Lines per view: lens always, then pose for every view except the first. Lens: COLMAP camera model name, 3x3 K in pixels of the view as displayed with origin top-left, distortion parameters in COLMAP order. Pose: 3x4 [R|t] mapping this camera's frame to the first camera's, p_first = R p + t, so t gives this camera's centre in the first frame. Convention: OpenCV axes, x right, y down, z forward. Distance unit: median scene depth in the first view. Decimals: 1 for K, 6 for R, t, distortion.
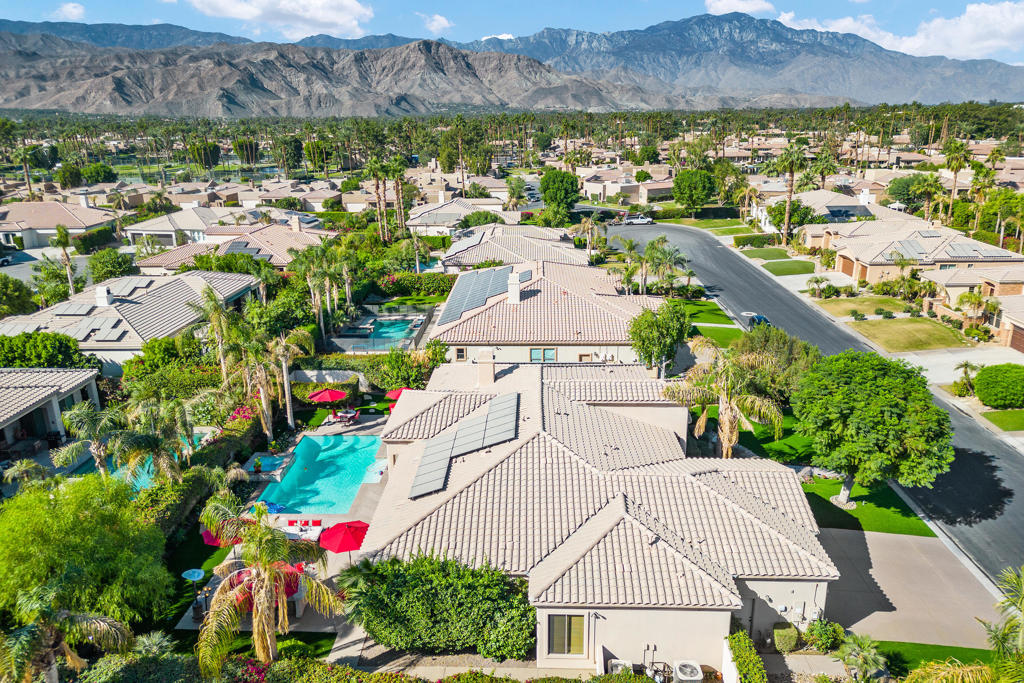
lens RADIAL K [[712.2, 0, 512.0], [0, 712.2, 341.5], [0, 0, 1]] dist [0.081222, -0.088379]
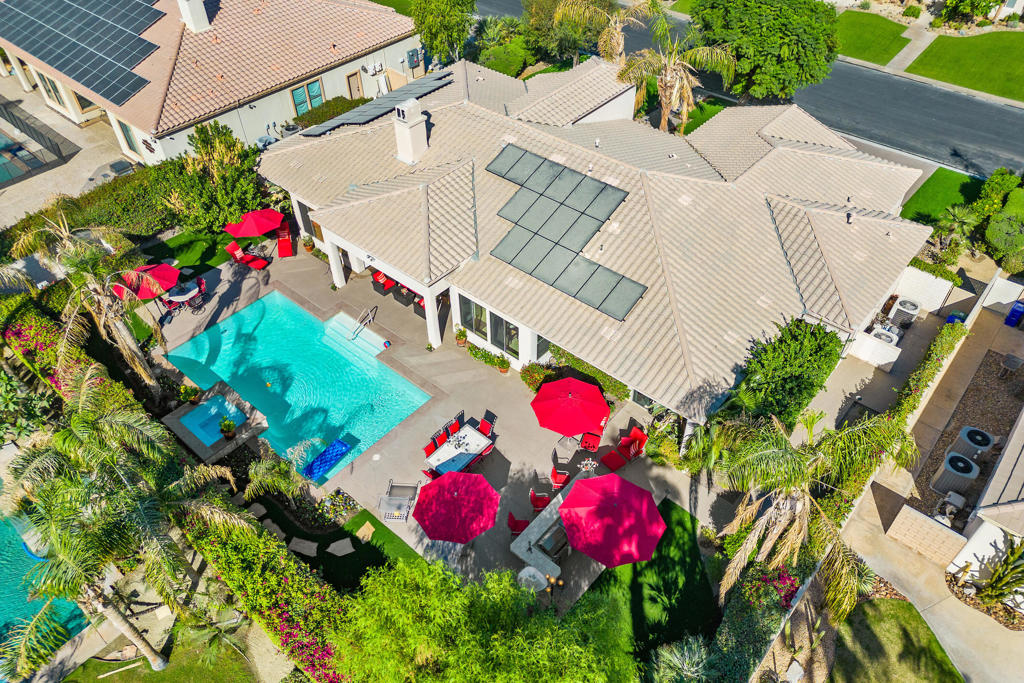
lens RADIAL K [[712.2, 0, 512.0], [0, 712.2, 341.5], [0, 0, 1]] dist [0.081222, -0.088379]
pose [[0.640760, -0.536373, 0.549301, -0.414573], [0.243315, 0.820468, 0.517330, -0.118655], [-0.728165, -0.197831, 0.656230, 0.372146]]
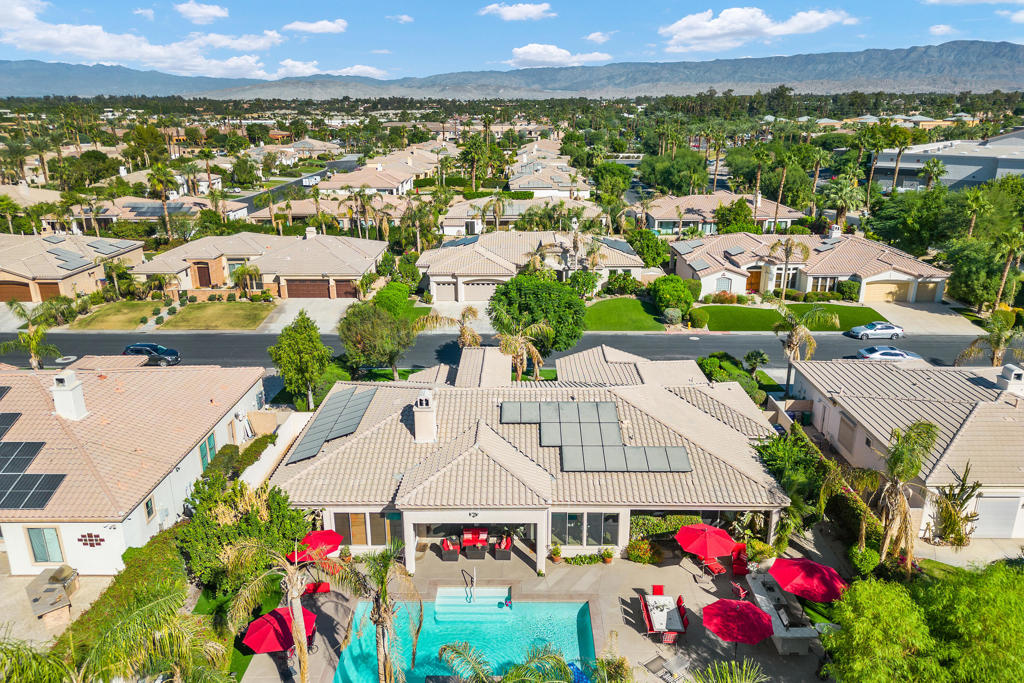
lens RADIAL K [[712.2, 0, 512.0], [0, 712.2, 341.5], [0, 0, 1]] dist [0.081222, -0.088379]
pose [[-0.008705, -0.307735, 0.951432, -0.707341], [0.306604, 0.904818, 0.295463, -0.227427], [-0.951797, 0.294285, 0.086476, 0.716249]]
